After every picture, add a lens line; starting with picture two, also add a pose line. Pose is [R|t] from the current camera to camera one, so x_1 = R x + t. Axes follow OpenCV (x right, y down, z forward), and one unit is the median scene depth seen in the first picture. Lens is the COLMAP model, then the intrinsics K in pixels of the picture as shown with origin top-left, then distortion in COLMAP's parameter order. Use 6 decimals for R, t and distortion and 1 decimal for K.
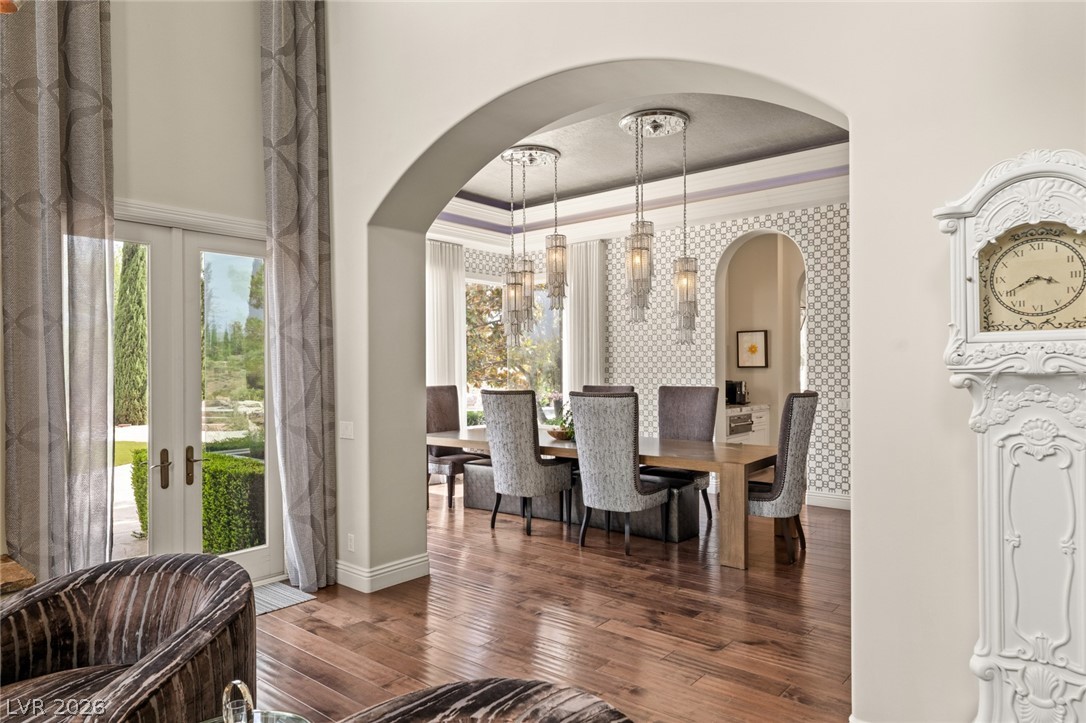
lens RADIAL K [[677.6, 0, 543.0], [0, 677.6, 361.5], [0, 0, 1]] dist [0.003404, 0.000702]
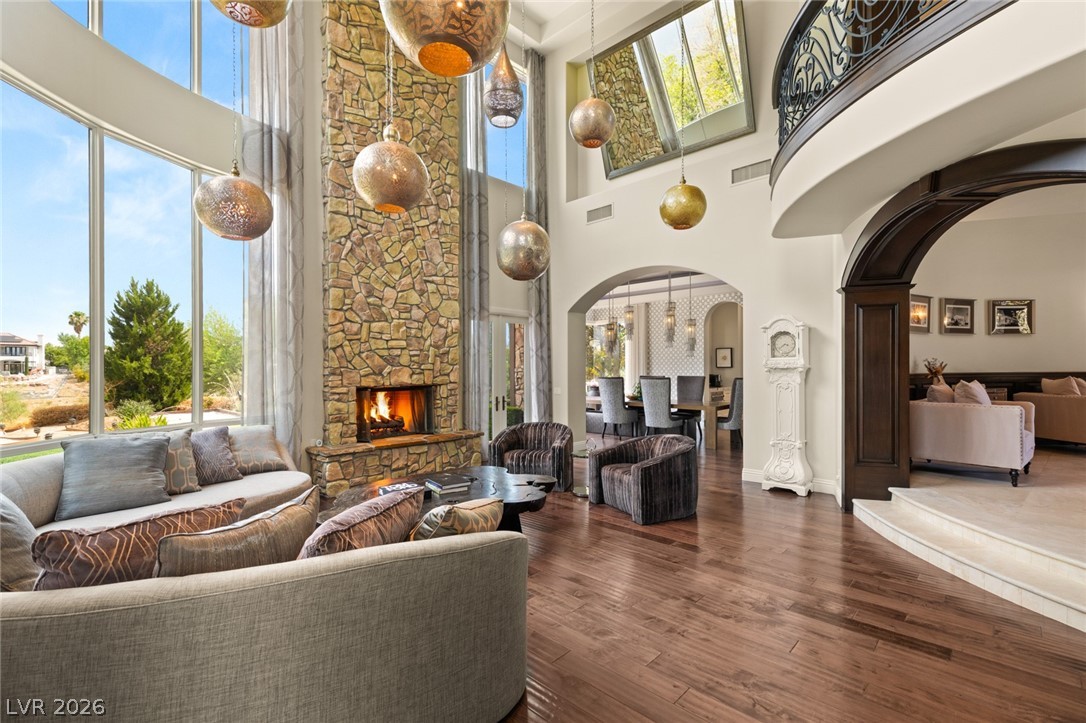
lens RADIAL K [[489.2, 0, 545.3], [0, 489.2, 367.6], [0, 0, 1]] dist [0.001080, 0.000105]
pose [[0.997773, 0.002851, -0.066636, -0.168656], [-0.002278, 0.999960, 0.008667, -0.002688], [0.066659, -0.008496, 0.997740, -0.678643]]
